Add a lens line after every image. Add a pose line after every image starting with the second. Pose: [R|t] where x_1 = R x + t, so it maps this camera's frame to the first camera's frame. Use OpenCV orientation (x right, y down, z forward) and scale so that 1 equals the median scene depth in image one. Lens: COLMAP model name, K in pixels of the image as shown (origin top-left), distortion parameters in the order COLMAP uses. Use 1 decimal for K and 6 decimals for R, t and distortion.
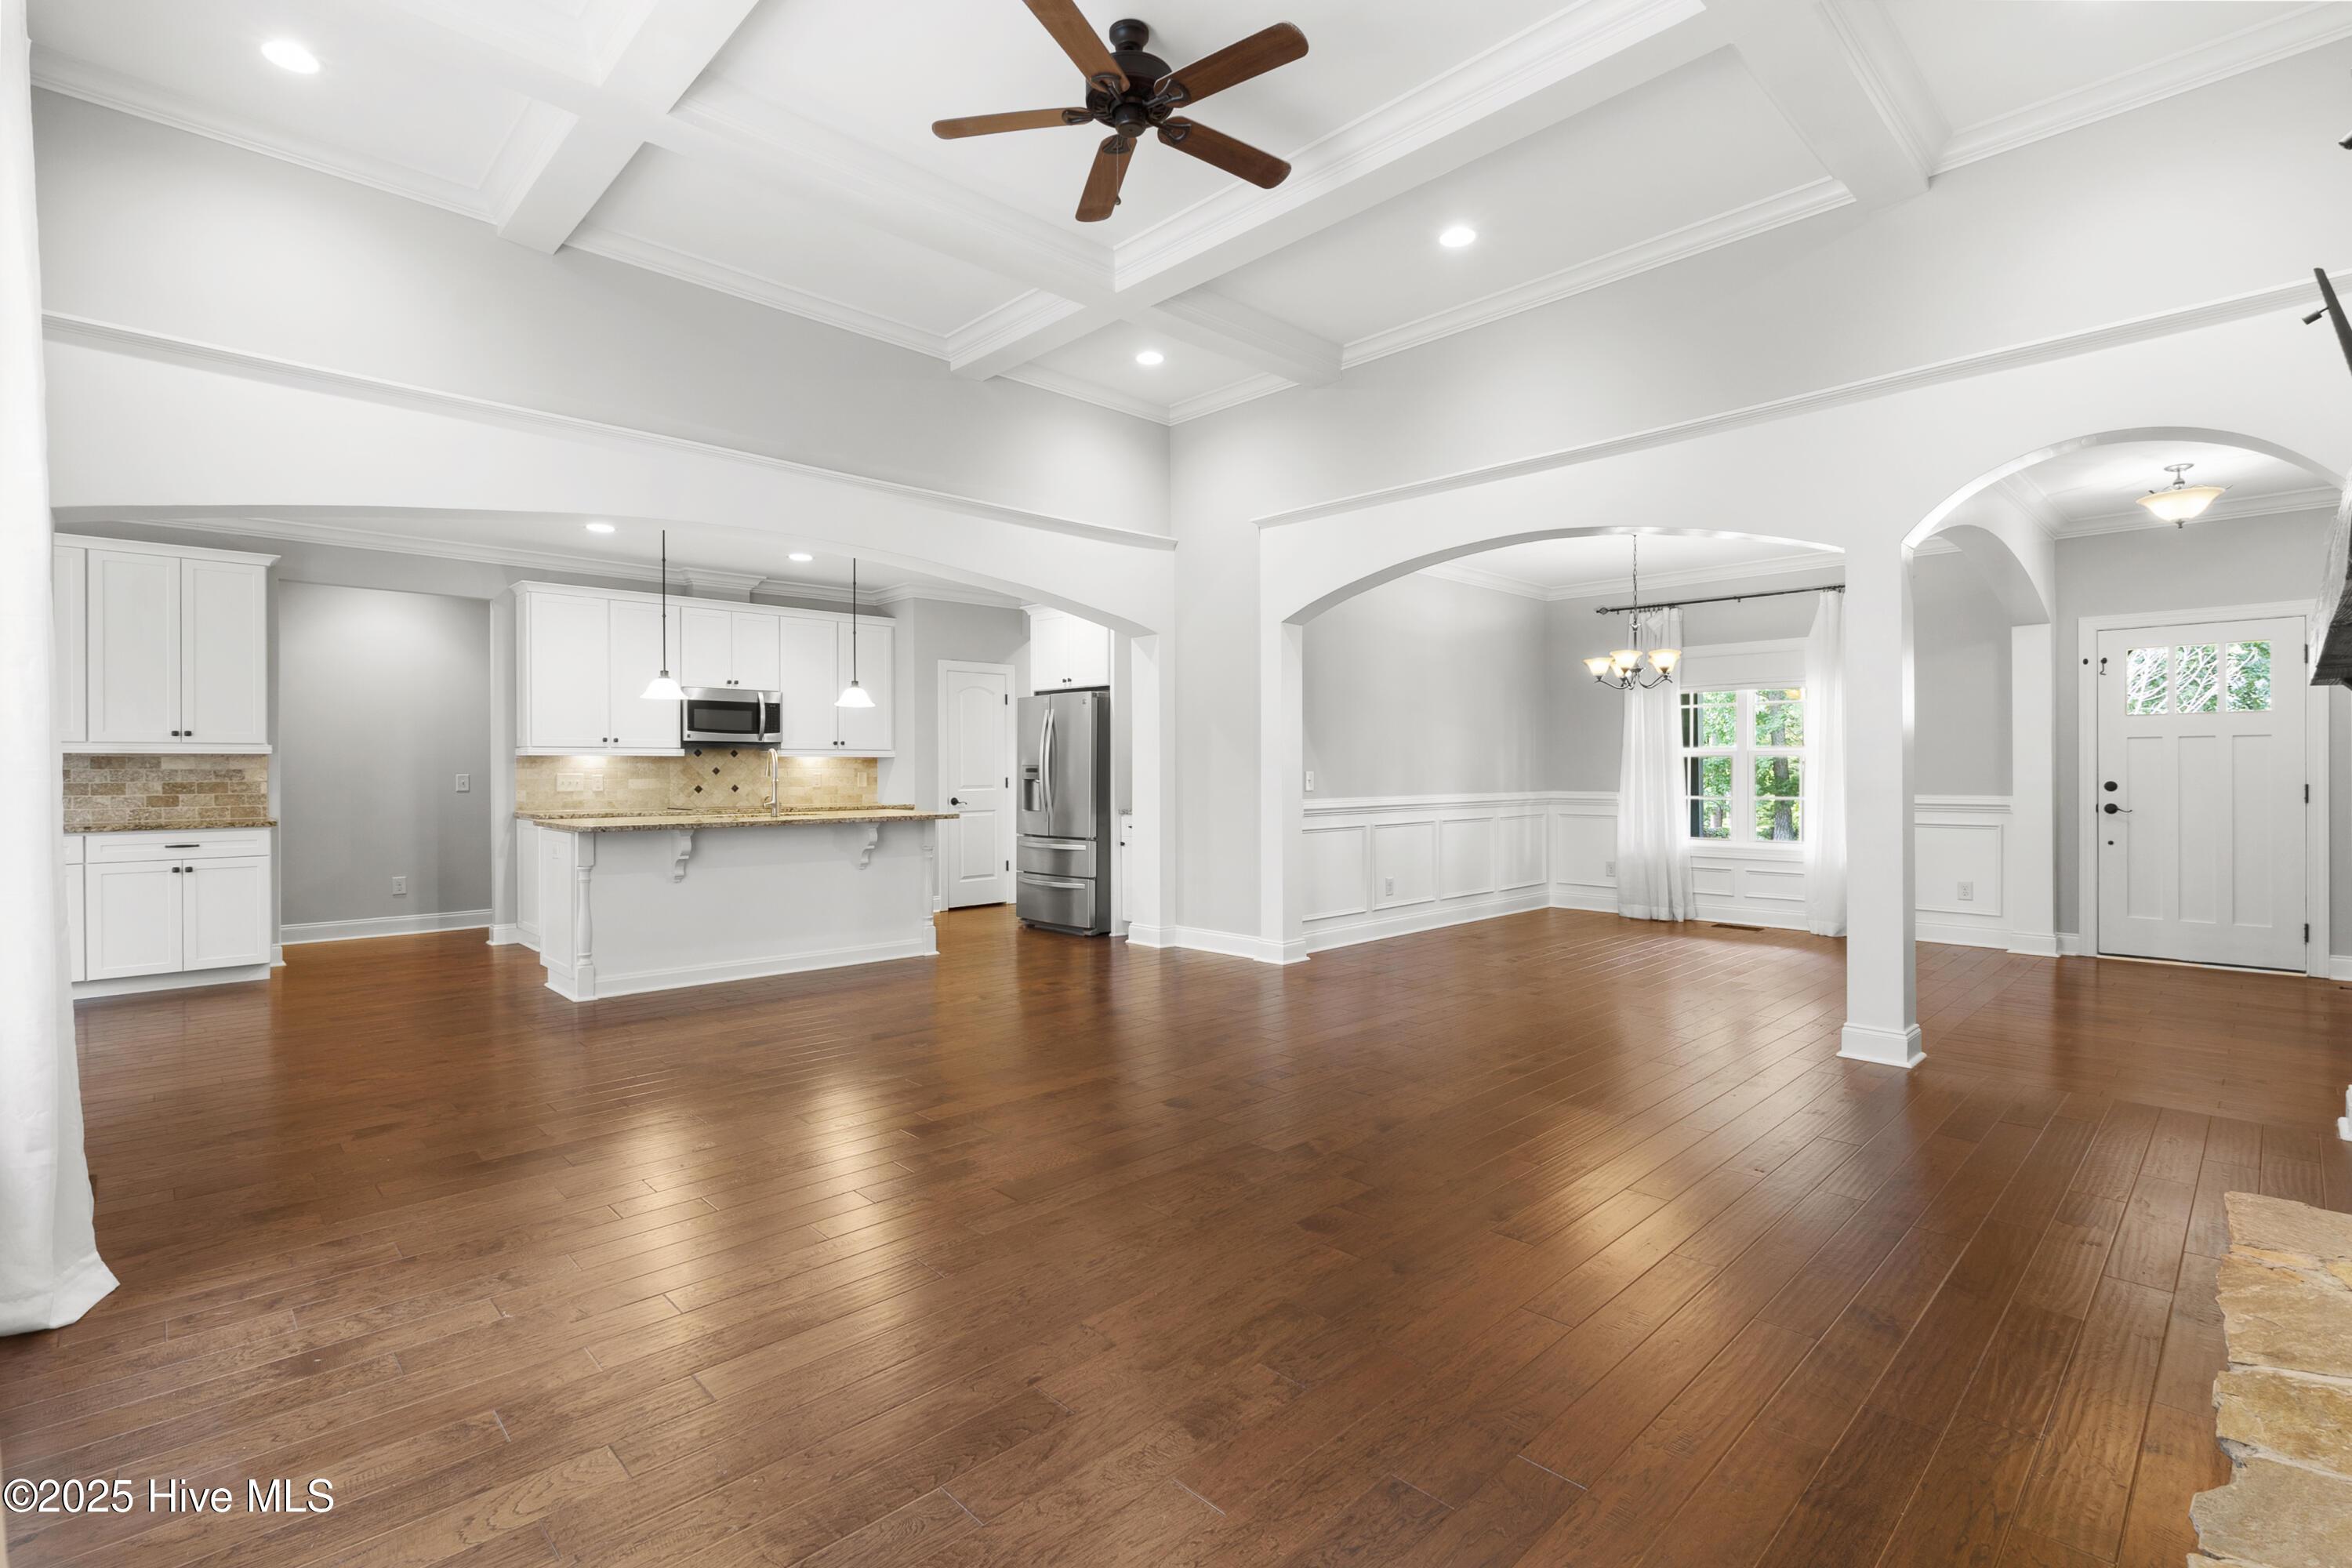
lens RADIAL K [[1080.3, 0, 1174.0], [0, 1080.3, 776.4], [0, 0, 1]] dist [-0.001921, 0.000757]
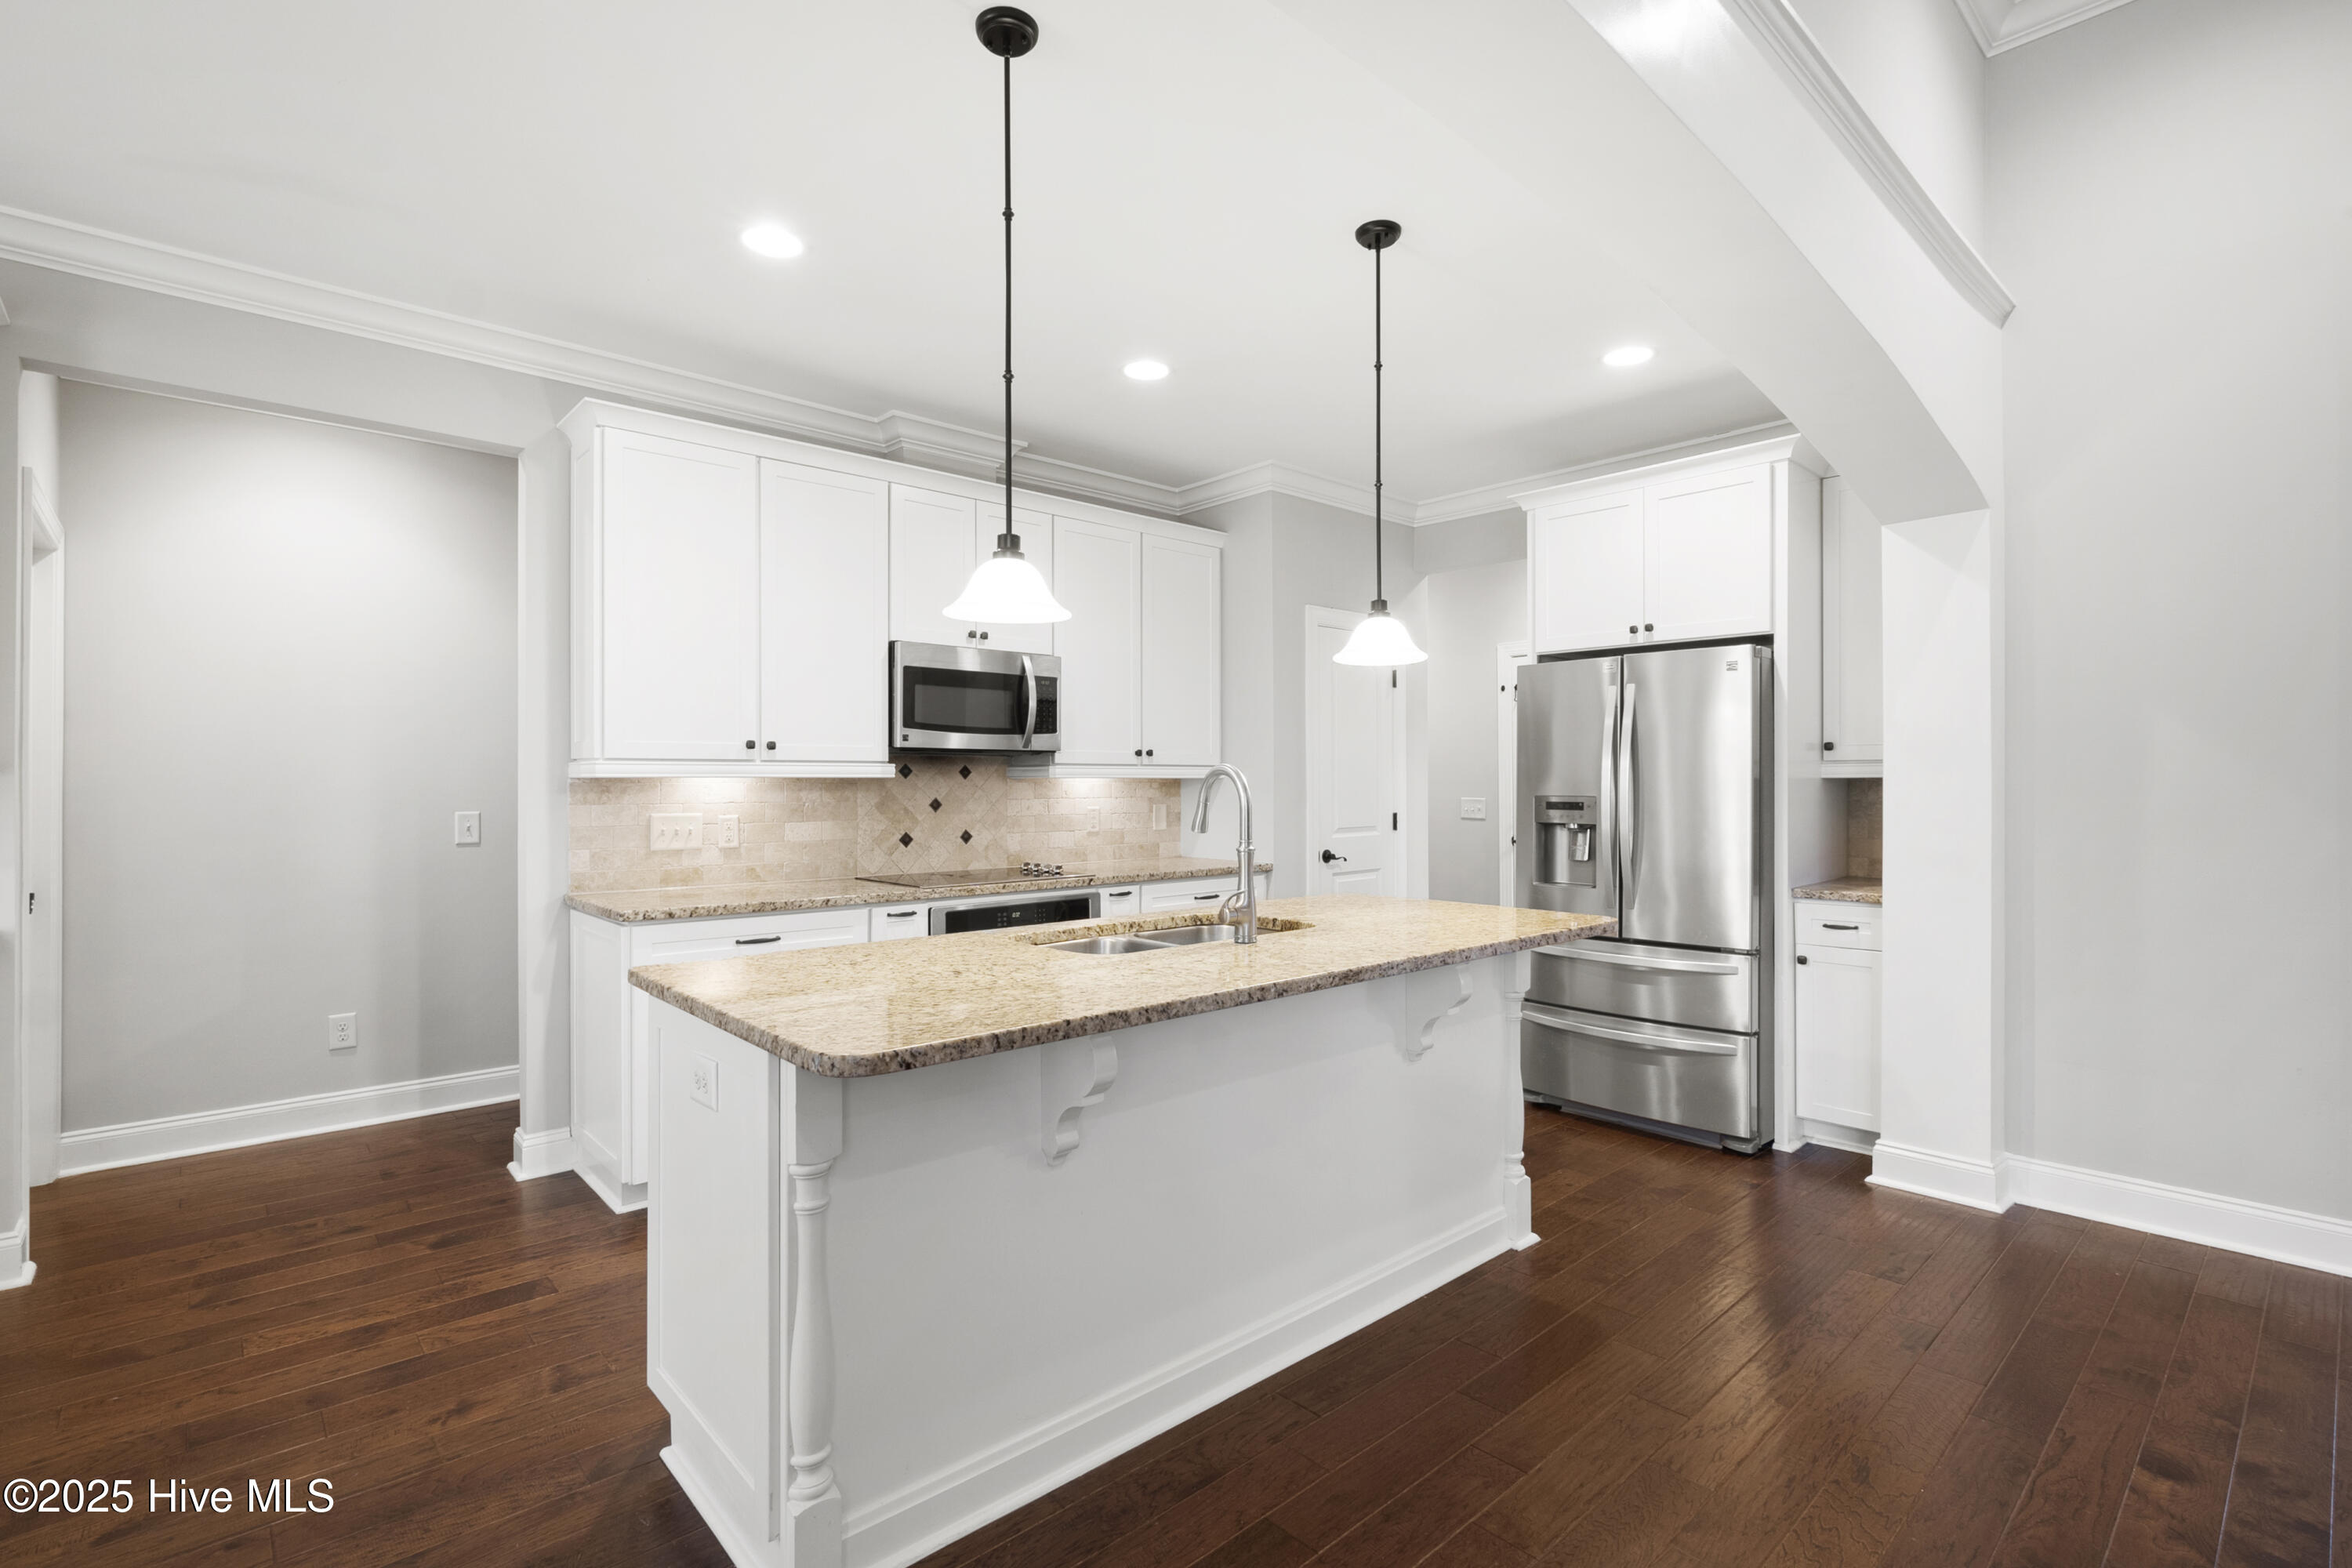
lens RADIAL K [[1080.3, 0, 1177.8], [0, 1080.3, 781.9], [0, 0, 1]] dist [-0.001921, 0.000757]
pose [[0.999720, 0.000030, -0.023683, -0.304662], [-0.000198, 0.999975, -0.007085, -0.013231], [0.023682, 0.007088, 0.999694, 0.489414]]
